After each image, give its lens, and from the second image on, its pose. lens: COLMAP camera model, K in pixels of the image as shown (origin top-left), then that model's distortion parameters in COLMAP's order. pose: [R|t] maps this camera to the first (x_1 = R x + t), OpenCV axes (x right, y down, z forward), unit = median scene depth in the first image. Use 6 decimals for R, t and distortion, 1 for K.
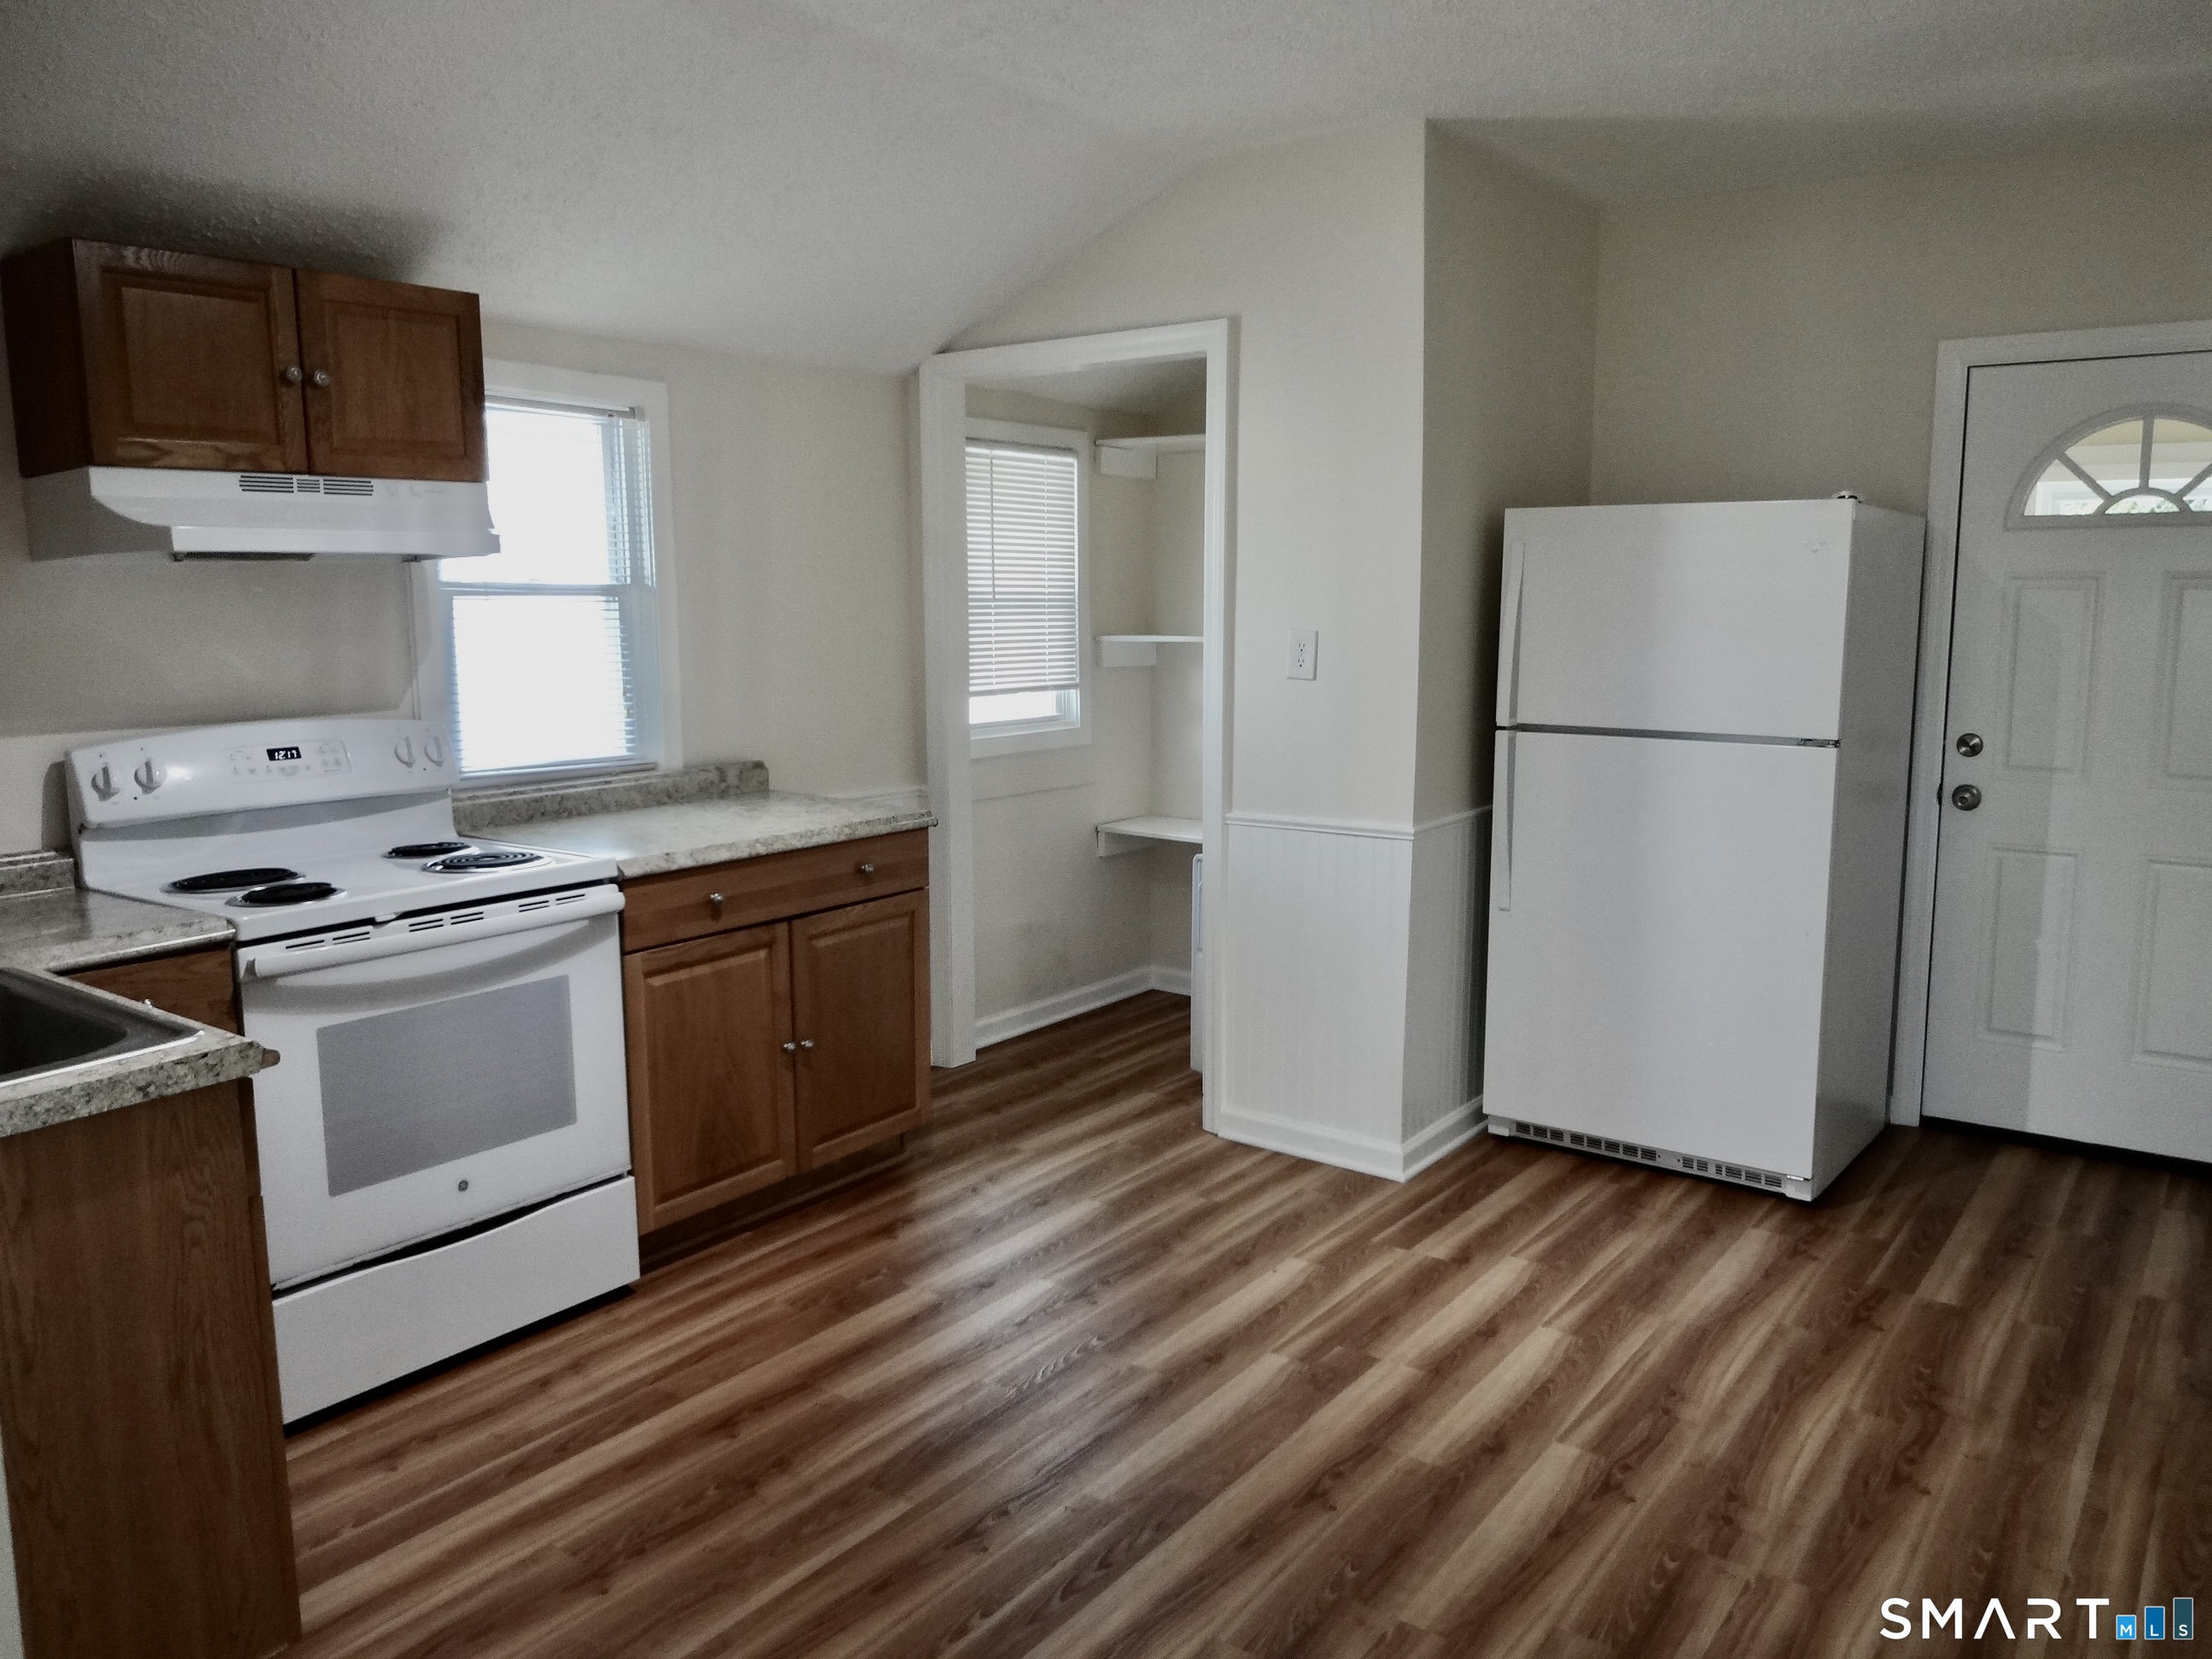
lens RADIAL K [[1660.0, 0, 1106.1], [0, 1660.0, 802.2], [0, 0, 1]] dist [0.005868, -0.000492]
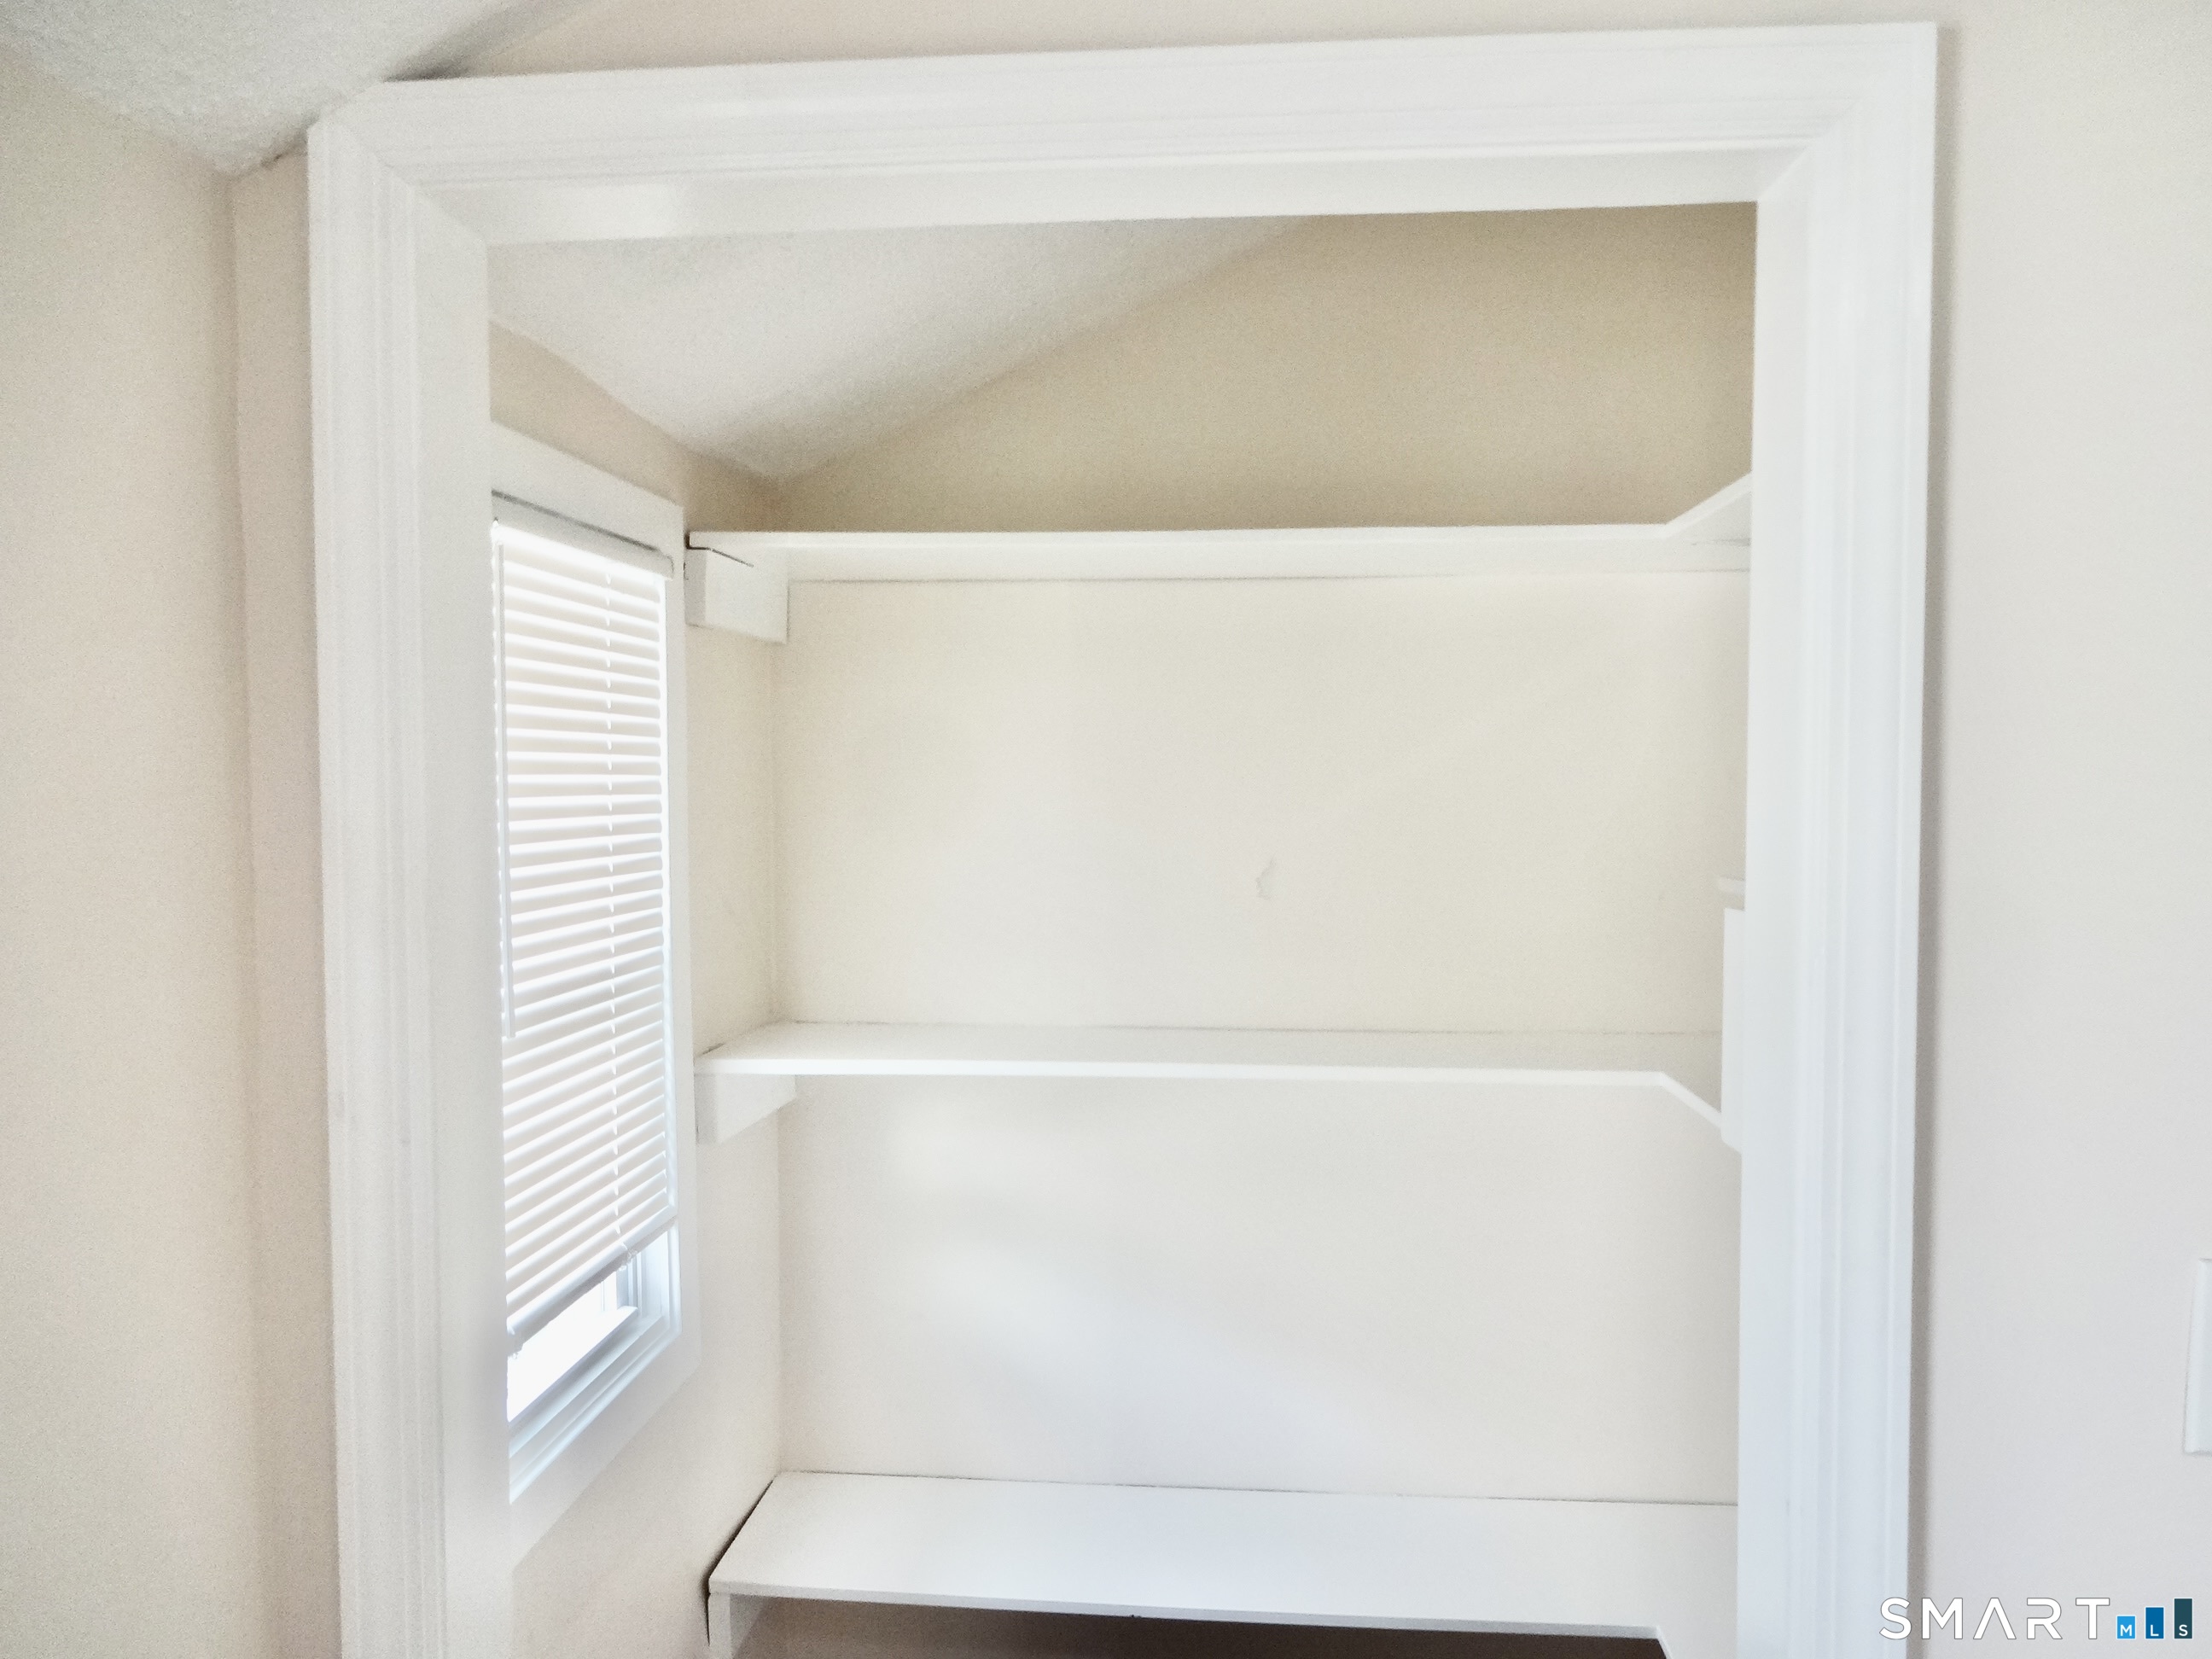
lens RADIAL K [[1692.2, 0, 1108.6], [0, 1692.2, 804.1], [0, 0, 1]] dist [0.002925, 0.000145]
pose [[0.851204, -0.005764, 0.524804, -0.198468], [0.051884, 0.995966, -0.073215, -0.196919], [-0.522265, 0.089550, 0.848069, 1.004293]]
